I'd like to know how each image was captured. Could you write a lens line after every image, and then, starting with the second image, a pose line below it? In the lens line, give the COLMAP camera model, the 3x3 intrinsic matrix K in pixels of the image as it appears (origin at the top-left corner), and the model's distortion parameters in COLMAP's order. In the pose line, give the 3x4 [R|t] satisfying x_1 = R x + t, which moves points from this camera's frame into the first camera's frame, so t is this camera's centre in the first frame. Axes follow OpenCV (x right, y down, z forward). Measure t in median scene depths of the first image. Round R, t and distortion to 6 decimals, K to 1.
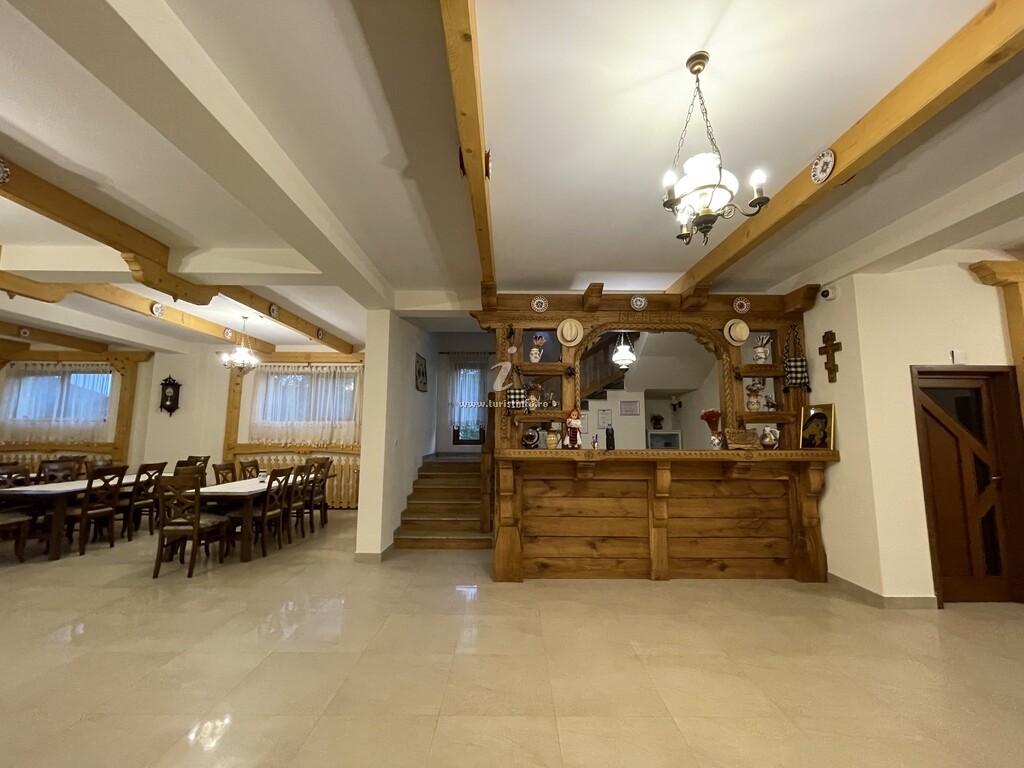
lens RADIAL K [[415.7, 0, 510.2], [0, 415.7, 382.3], [0, 0, 1]] dist [-0.008687, 0.002349]
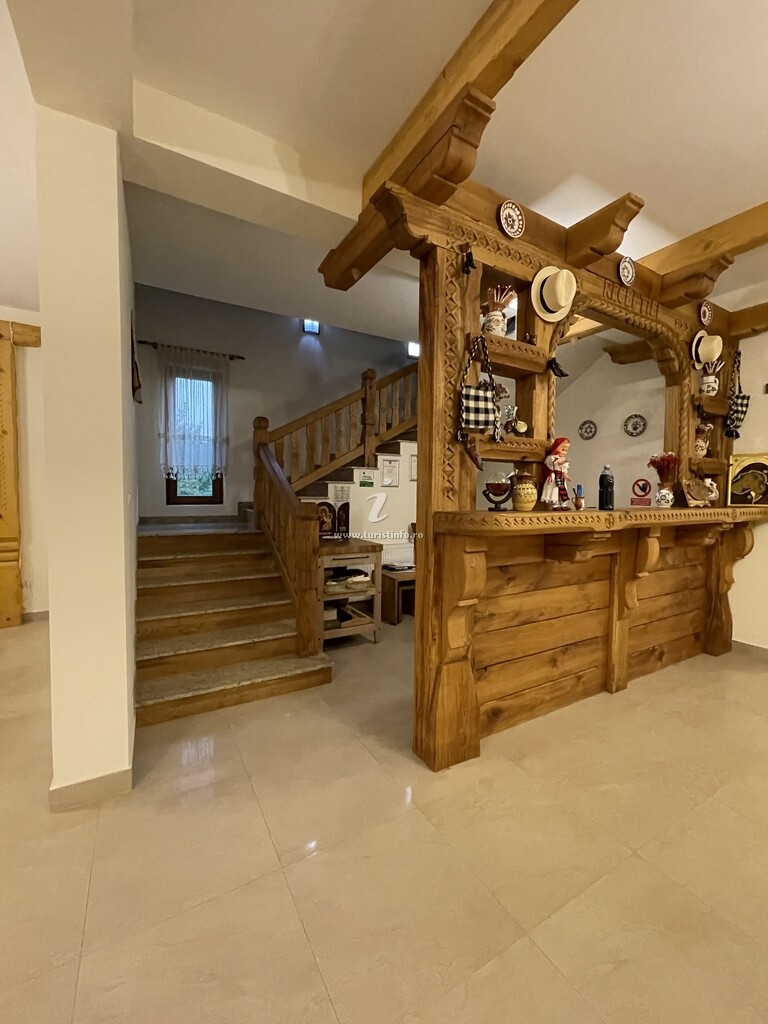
lens RADIAL K [[415.7, 0, 381.8], [0, 415.7, 511.6], [0, 0, 1]] dist [-0.008687, 0.002349]
pose [[0.863980, -0.018176, 0.503198, -0.315878], [-0.066947, 0.986329, 0.150574, 0.089272], [-0.499055, -0.163781, 0.850952, 0.604377]]
